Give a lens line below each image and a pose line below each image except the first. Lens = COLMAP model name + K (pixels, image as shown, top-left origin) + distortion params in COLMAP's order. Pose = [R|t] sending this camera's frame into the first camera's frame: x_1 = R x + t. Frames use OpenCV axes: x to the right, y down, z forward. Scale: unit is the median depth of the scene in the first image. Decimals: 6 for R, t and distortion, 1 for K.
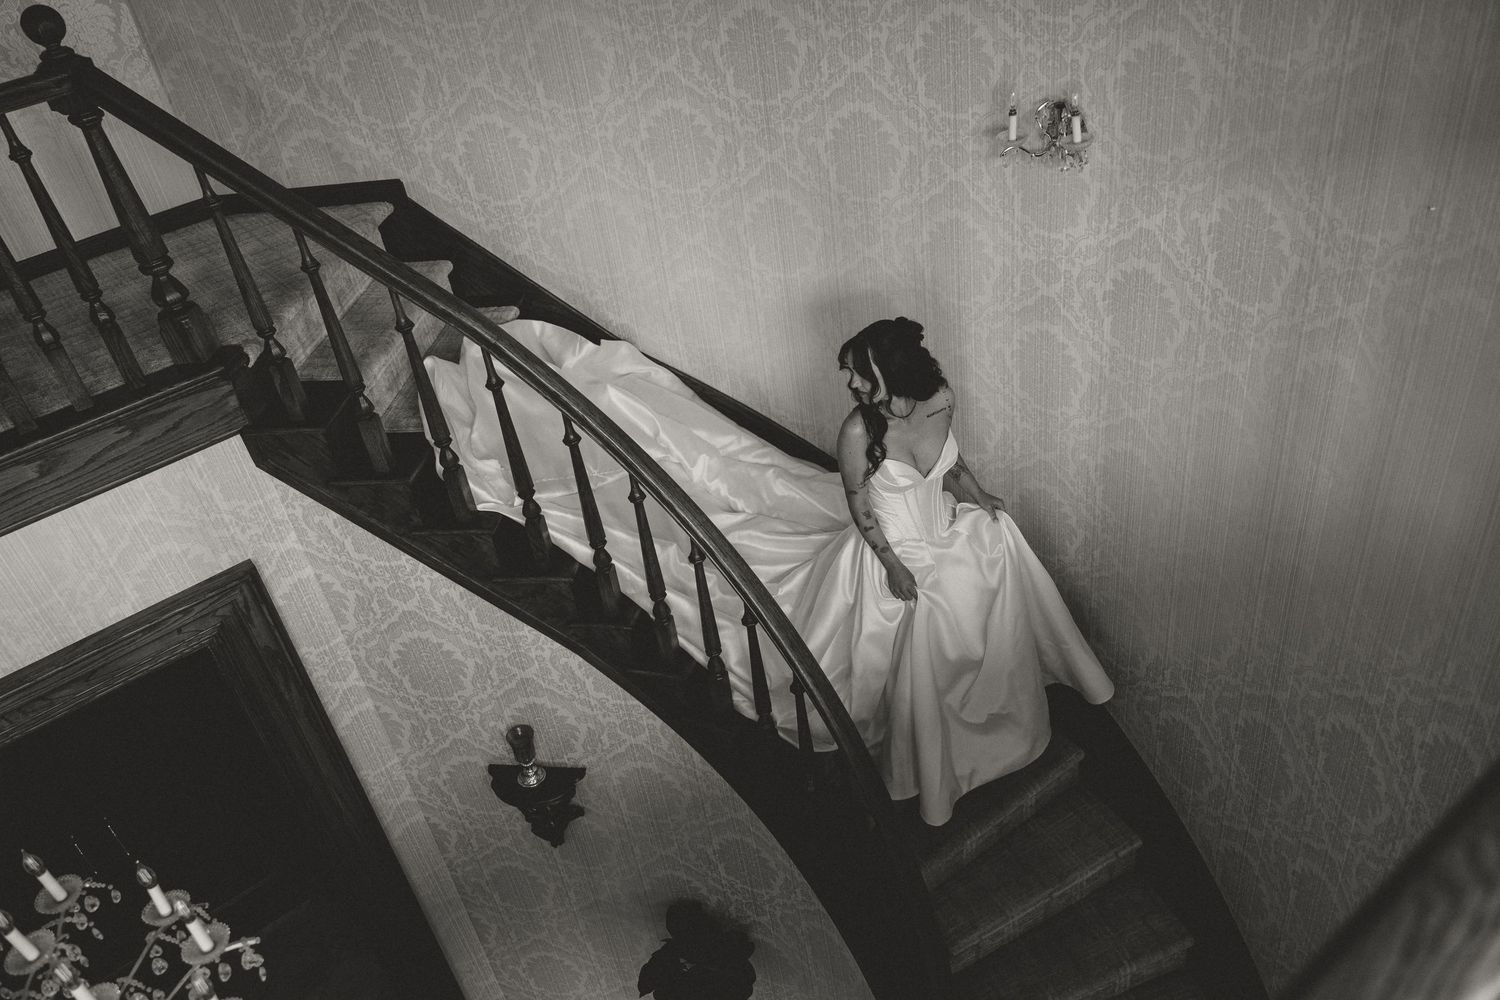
lens RADIAL K [[1189.0, 0, 751.6], [0, 1189.0, 501.3], [0, 0, 1]] dist [0.013280, -0.015462]
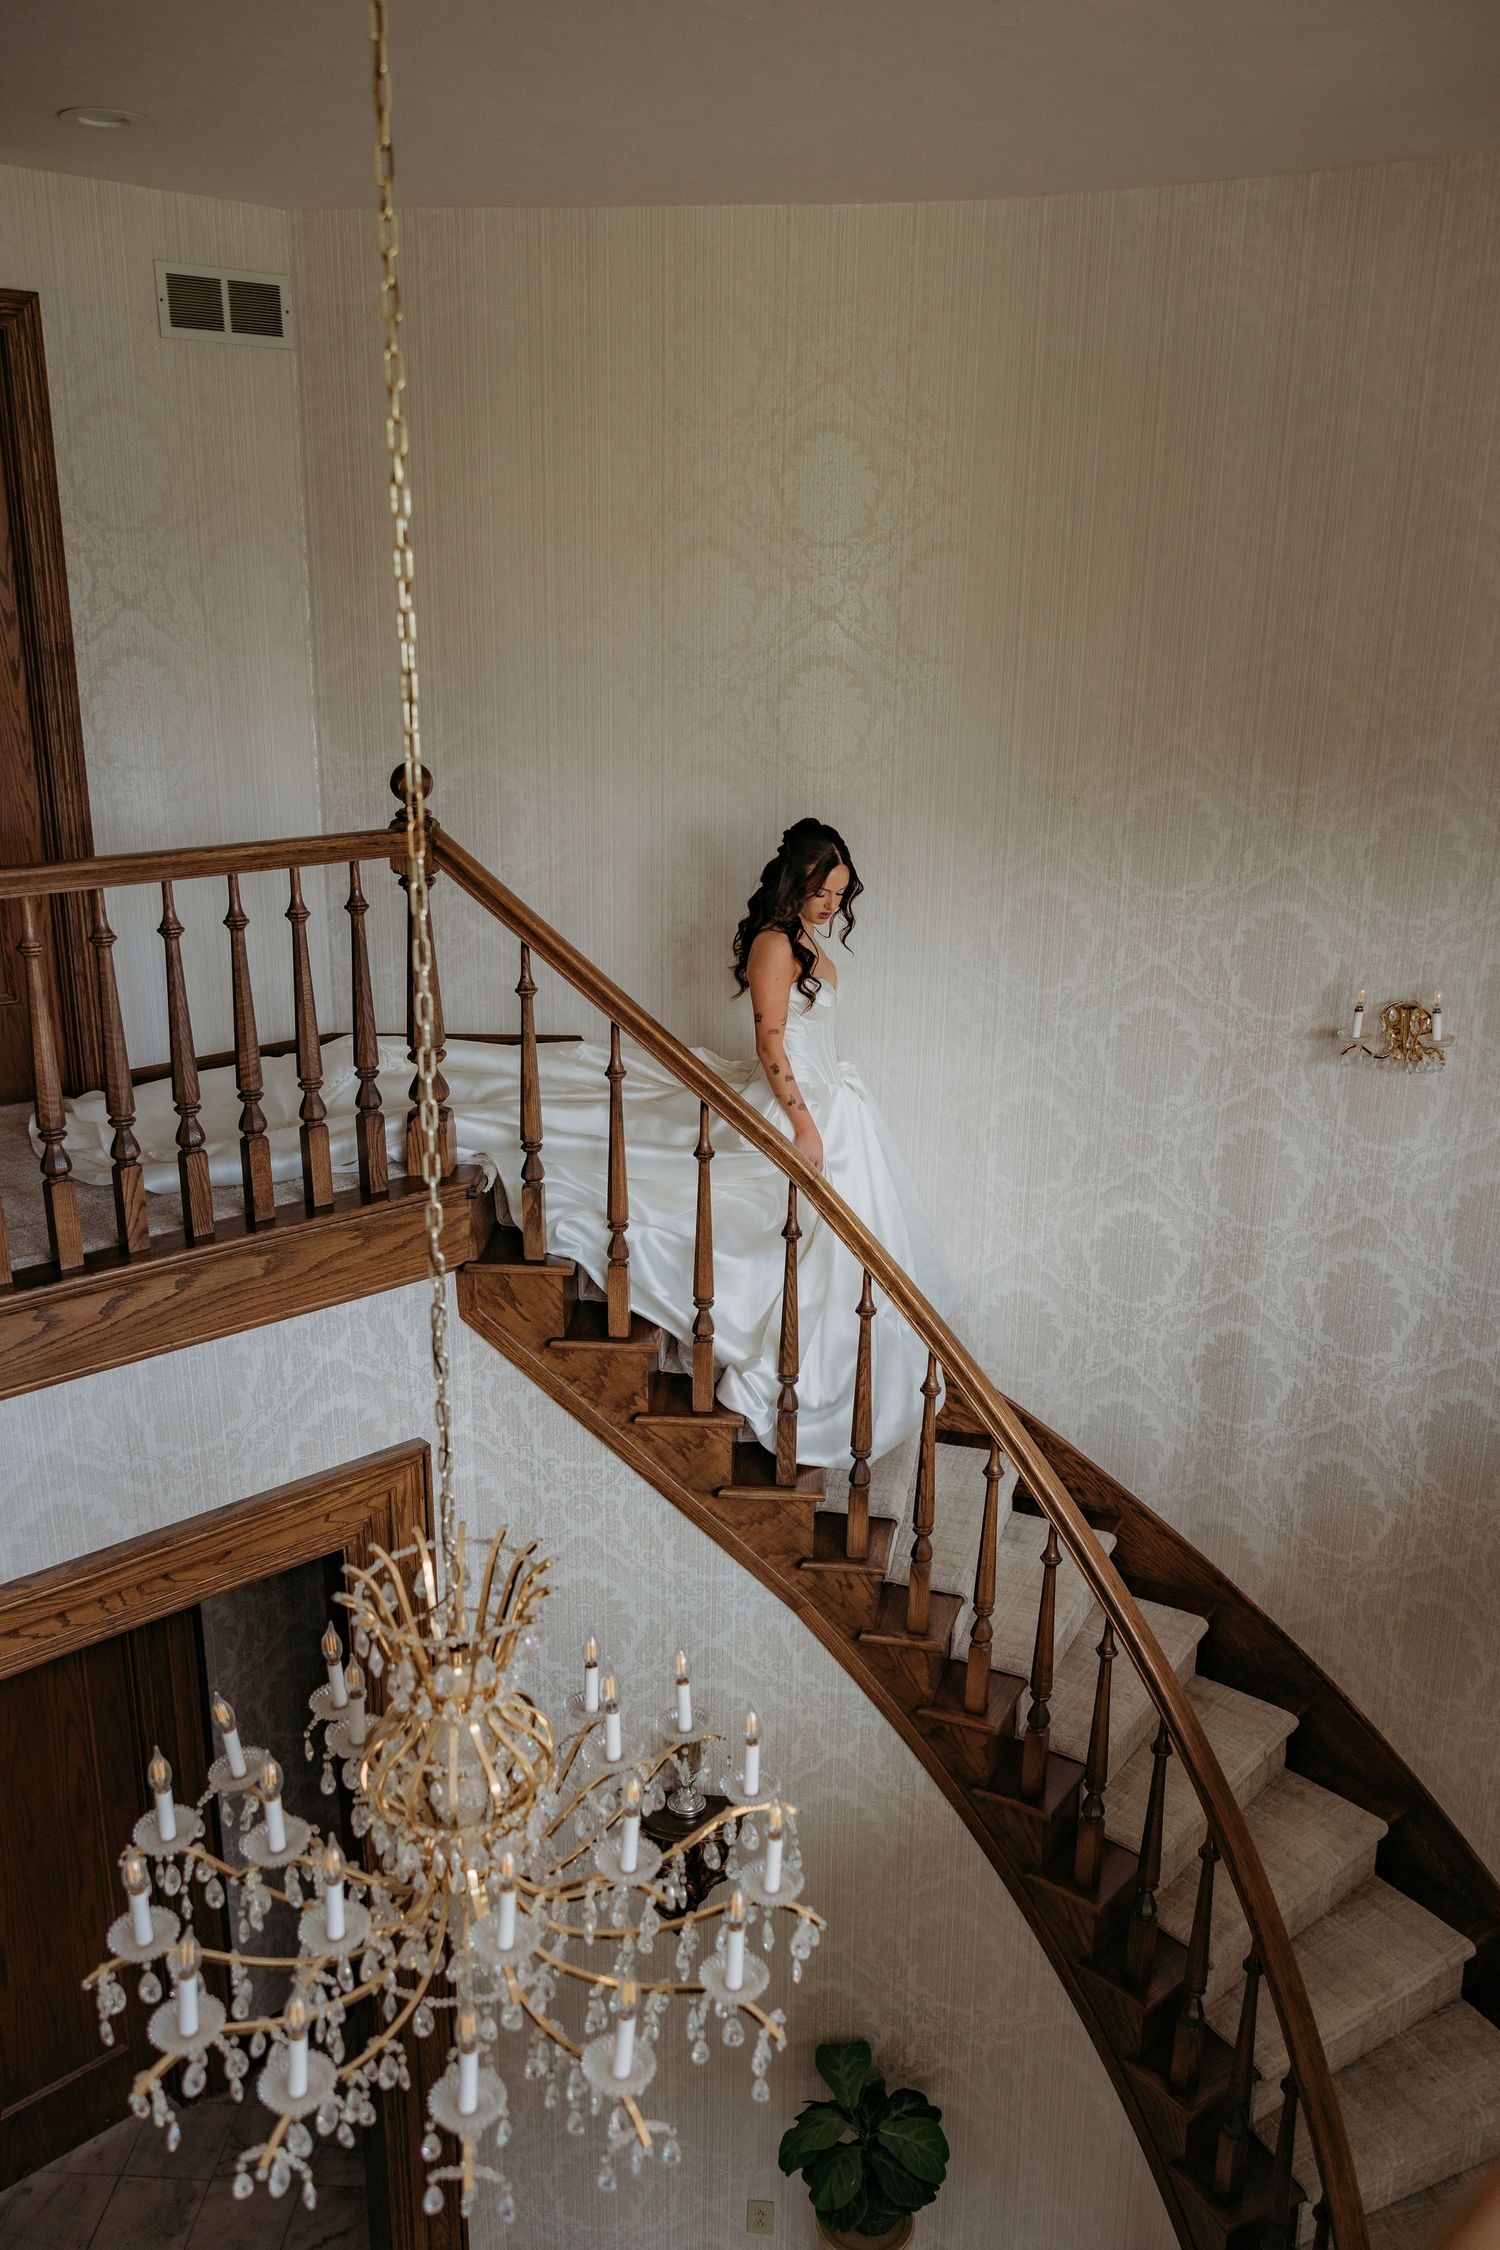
lens RADIAL K [[1783.5, 0, 749.3], [0, 1783.5, 1133.1], [0, 0, 1]] dist [0.013280, -0.015462]
pose [[0.987269, 0.108442, 0.116359, -0.374585], [-0.063295, 0.938991, -0.338069, 0.250078], [-0.145921, 0.326400, 0.933901, -0.200162]]
